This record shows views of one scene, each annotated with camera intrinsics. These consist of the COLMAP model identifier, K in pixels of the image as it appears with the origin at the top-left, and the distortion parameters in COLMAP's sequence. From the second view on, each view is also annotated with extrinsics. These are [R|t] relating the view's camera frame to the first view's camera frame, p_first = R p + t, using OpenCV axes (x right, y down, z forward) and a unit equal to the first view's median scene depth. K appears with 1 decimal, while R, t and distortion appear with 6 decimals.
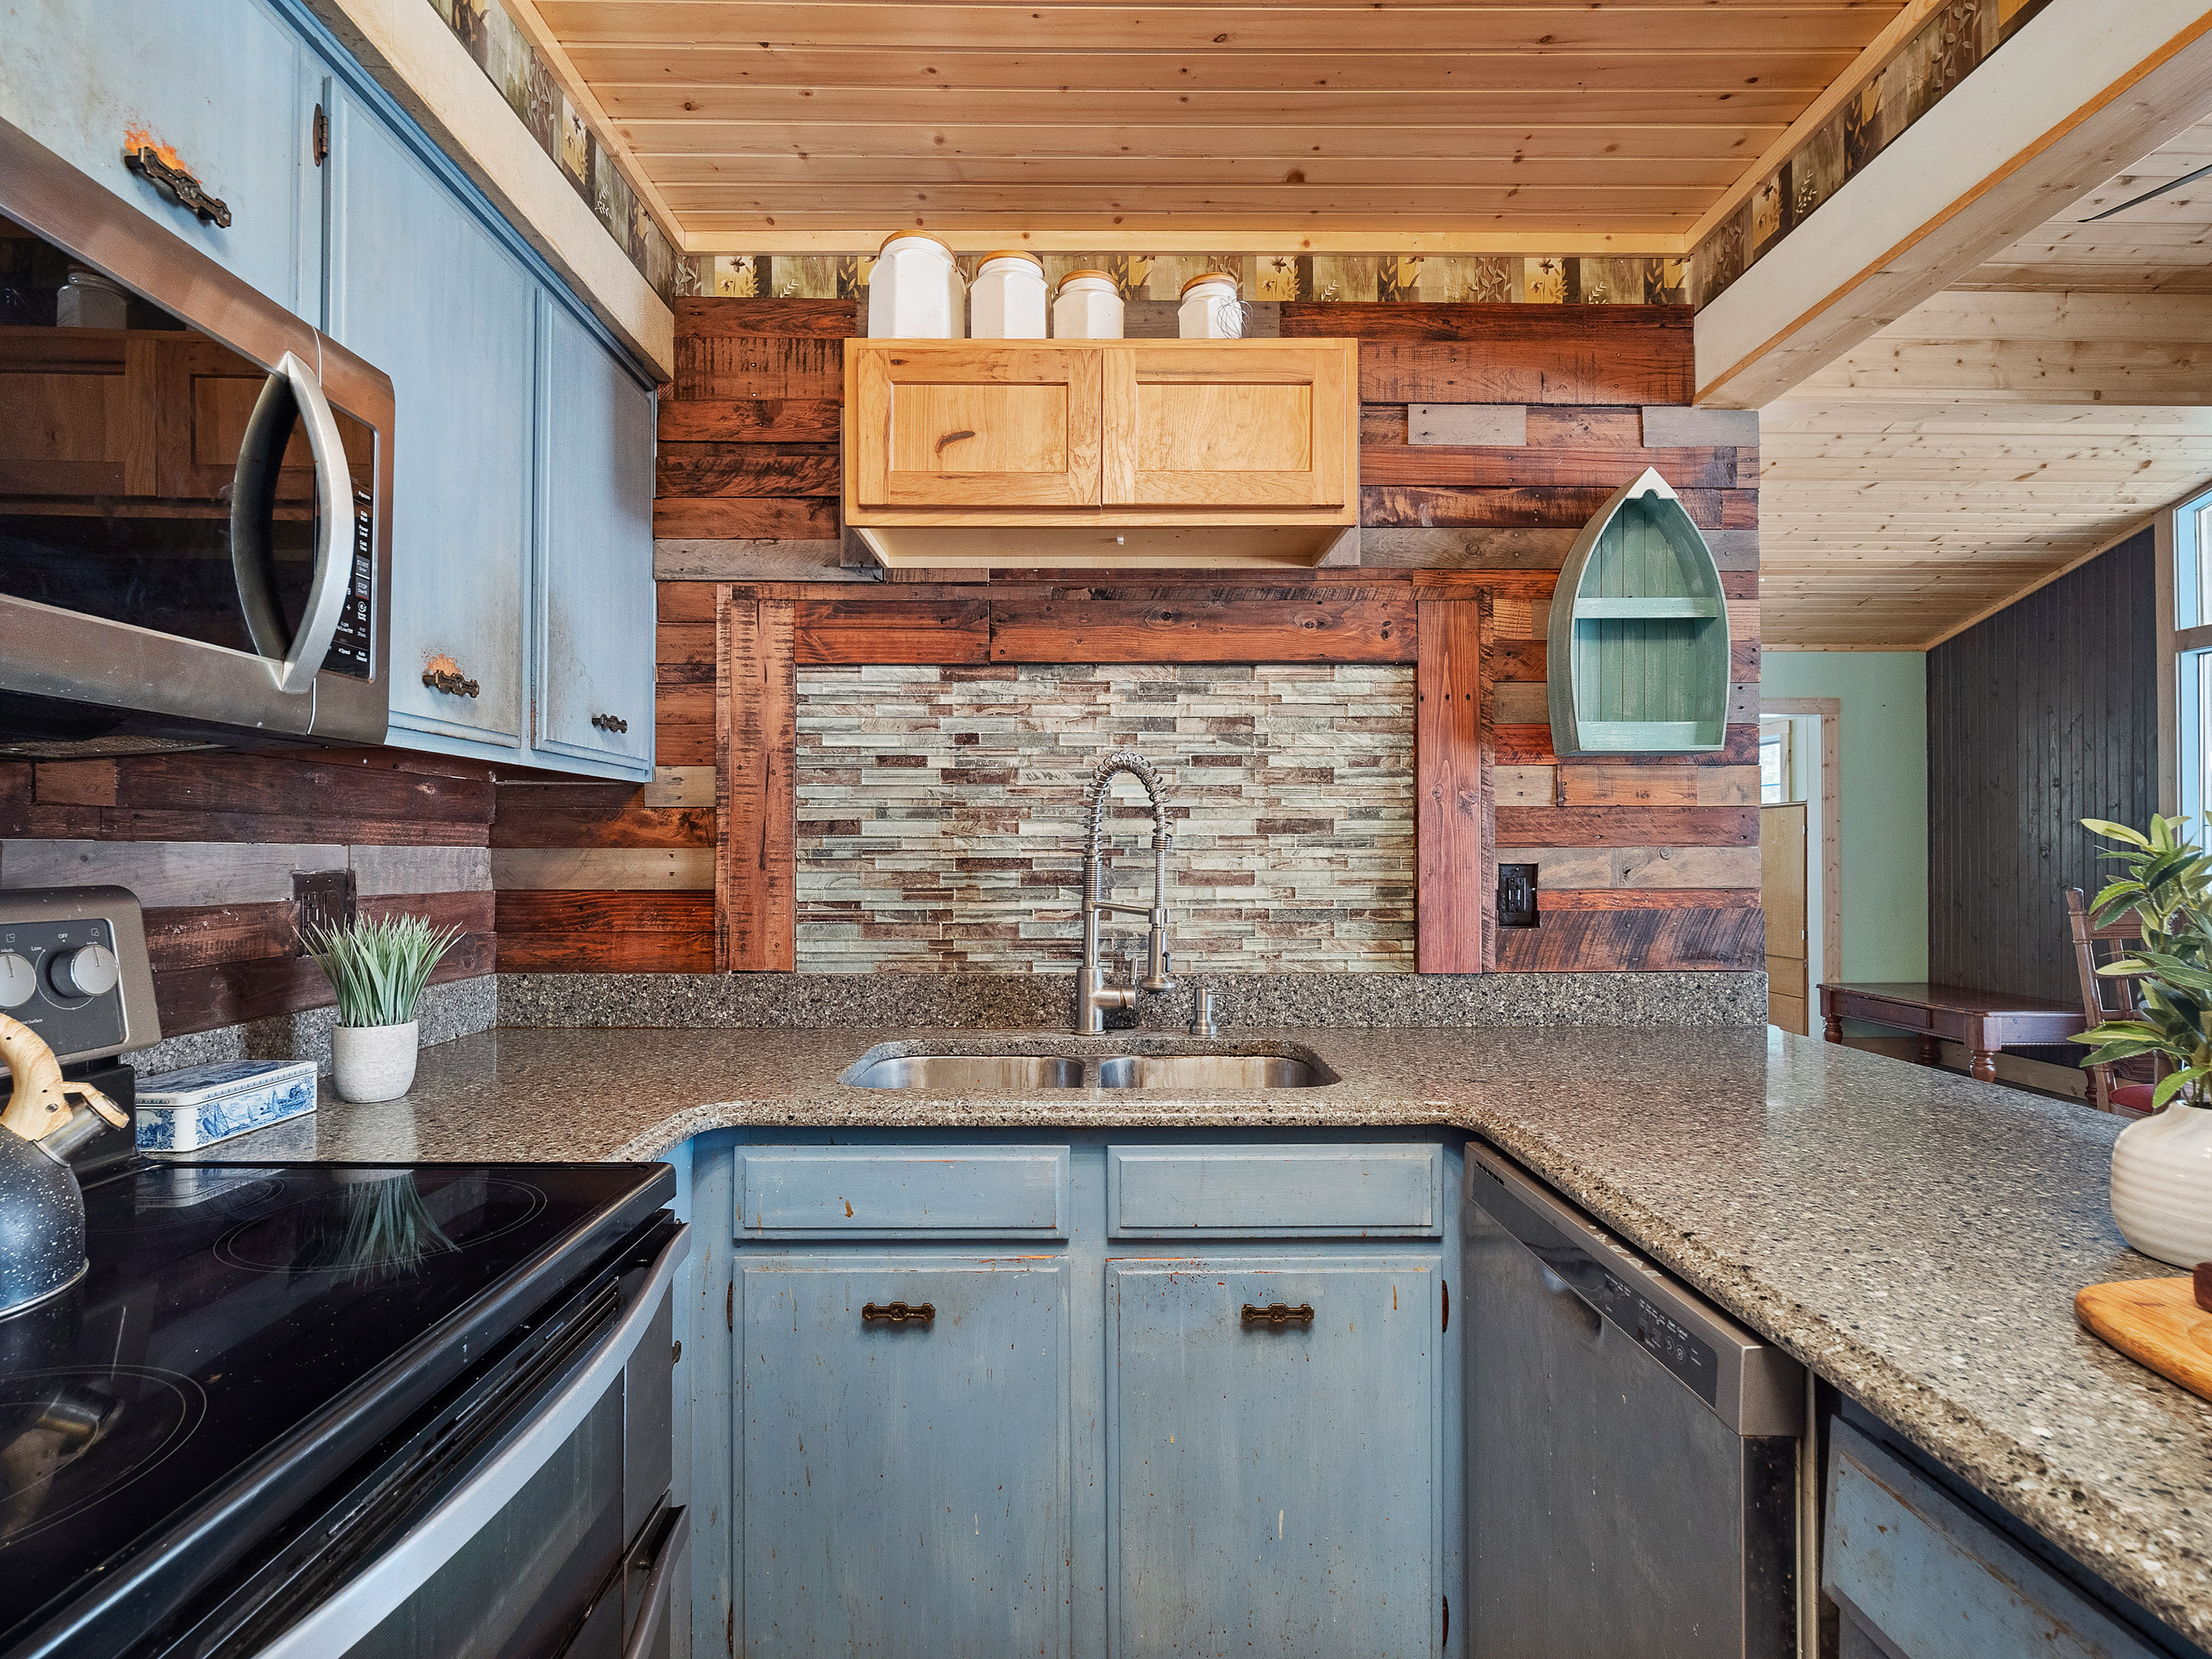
lens RADIAL K [[1086.5, 0, 1111.3], [0, 1086.5, 844.7], [0, 0, 1]] dist [0.001097, -0.002702]
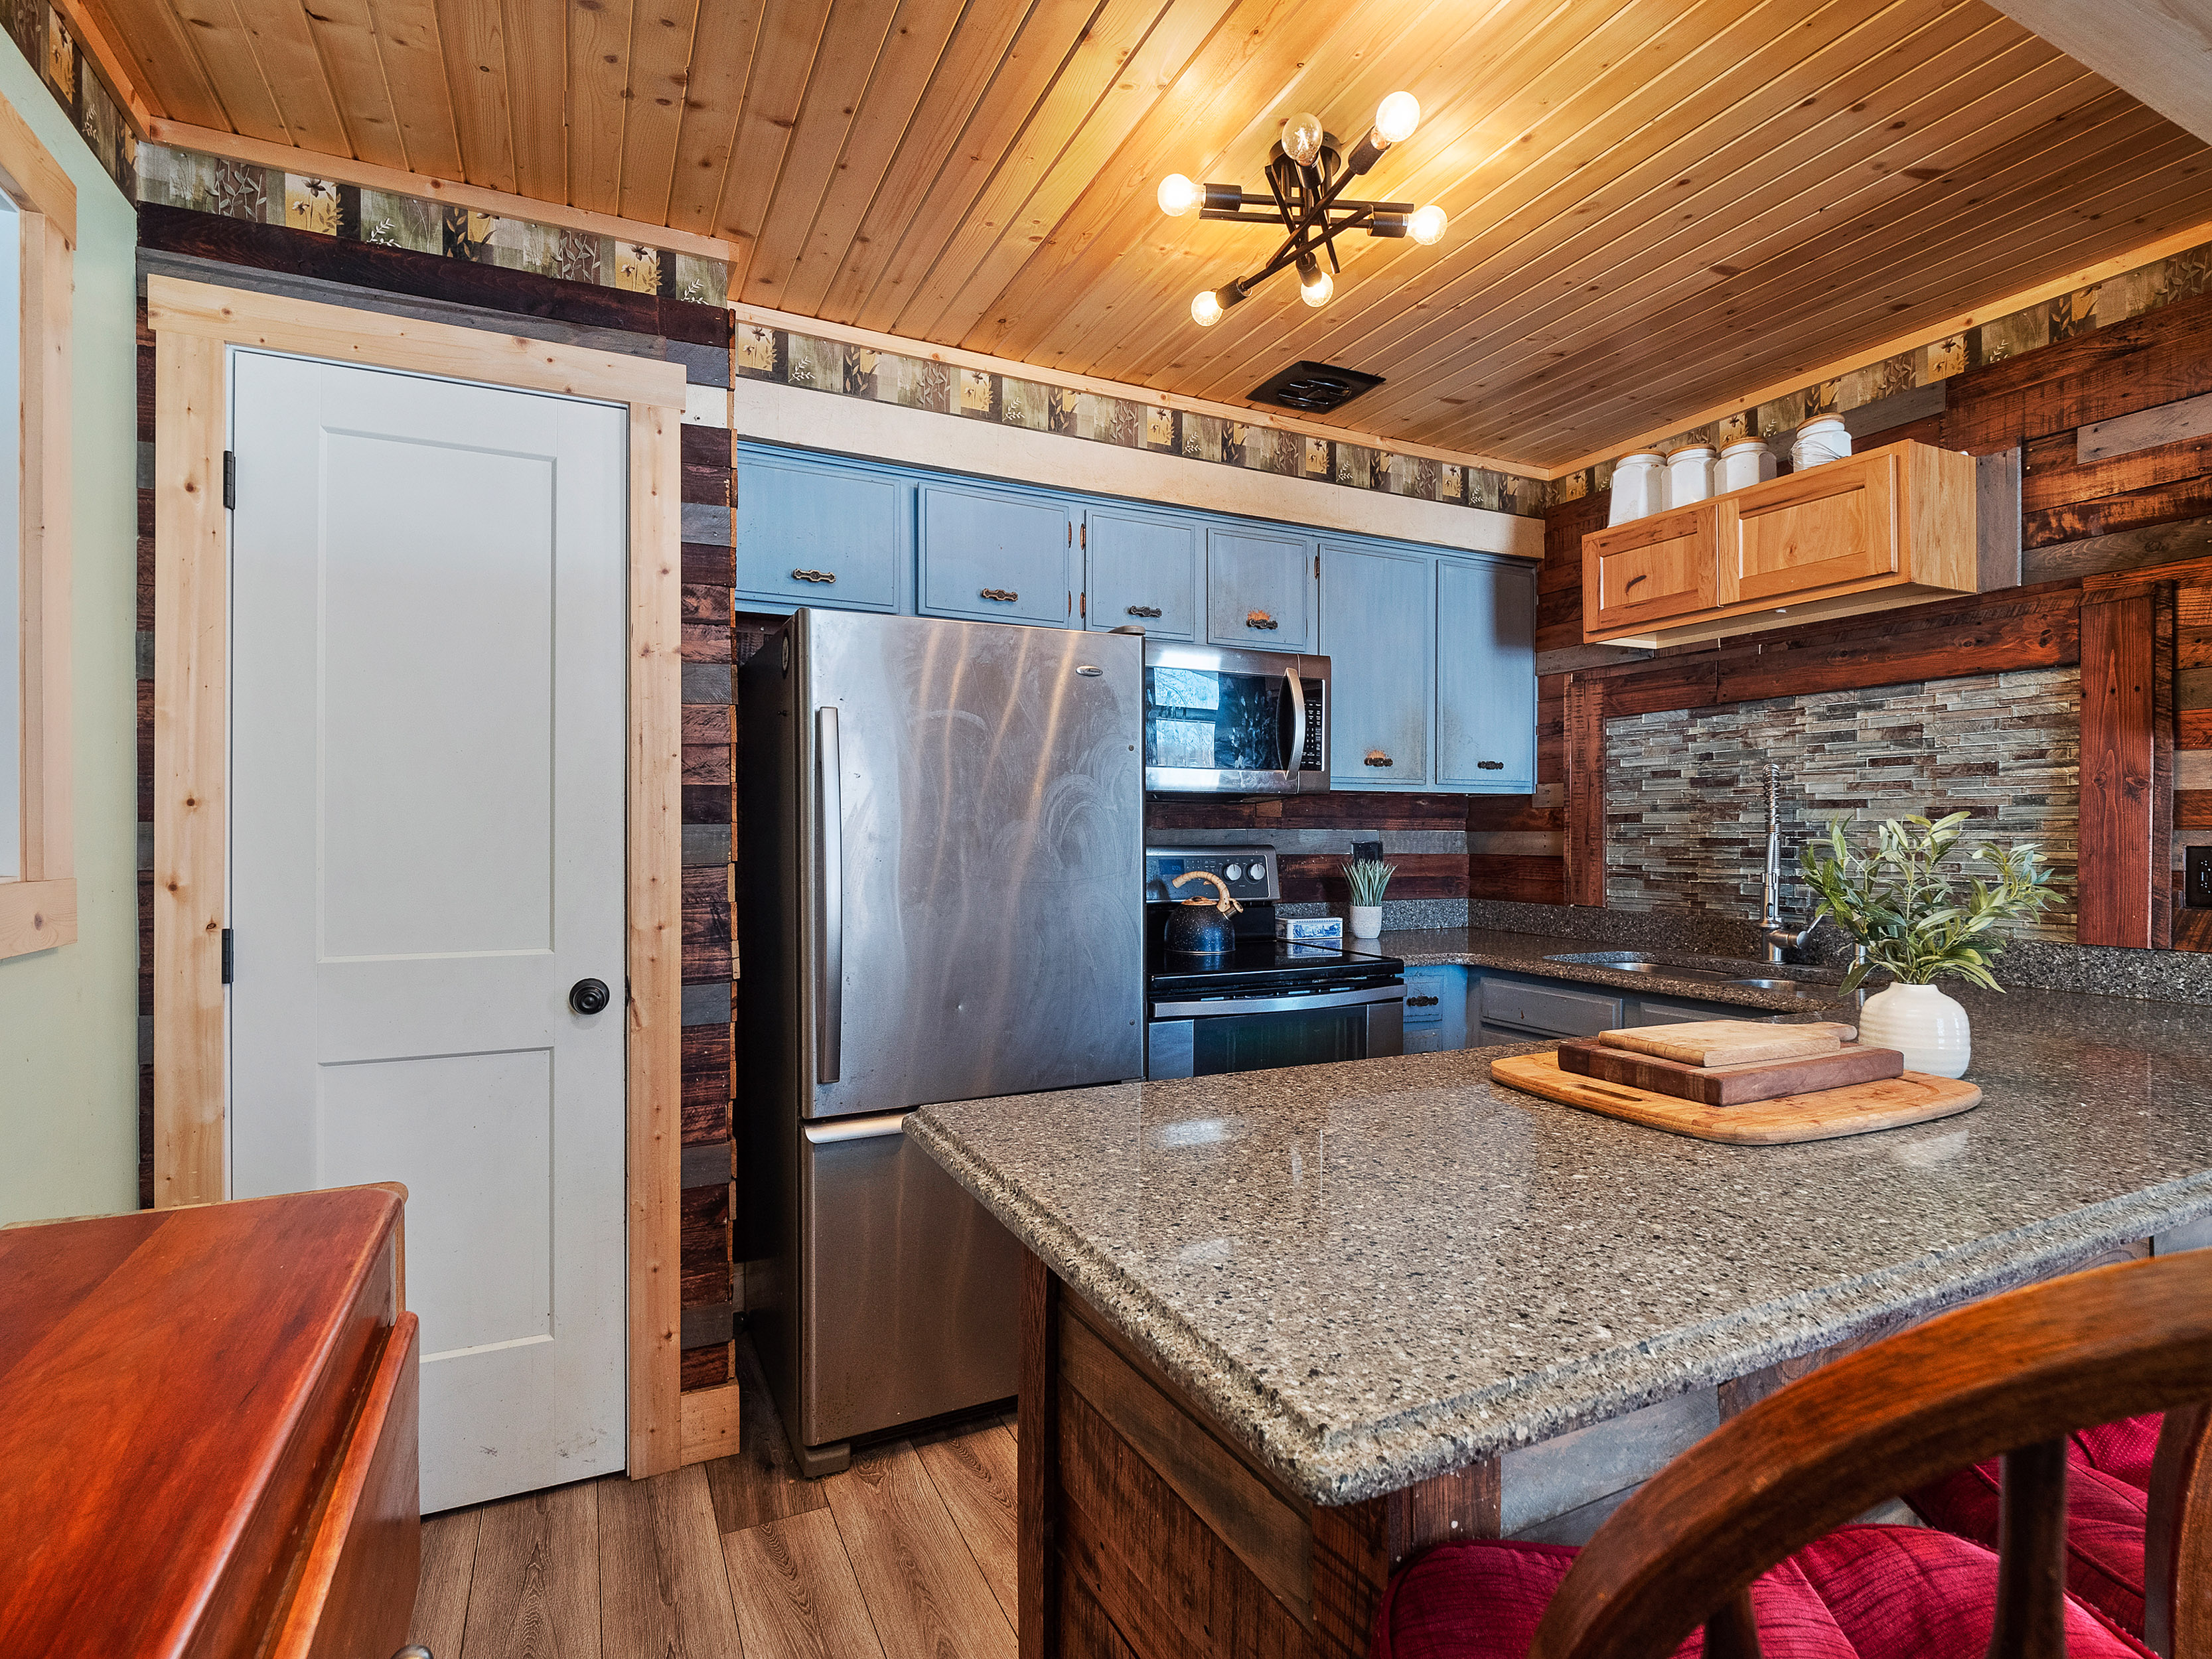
lens RADIAL K [[1086.5, 0, 1099.0], [0, 1086.5, 832.5], [0, 0, 1]] dist [0.001097, -0.002702]
pose [[0.427368, 0.000084, -0.904078, 0.846724], [0.005311, 0.999983, 0.002603, -0.003295], [0.904062, -0.005914, 0.427360, -0.371255]]
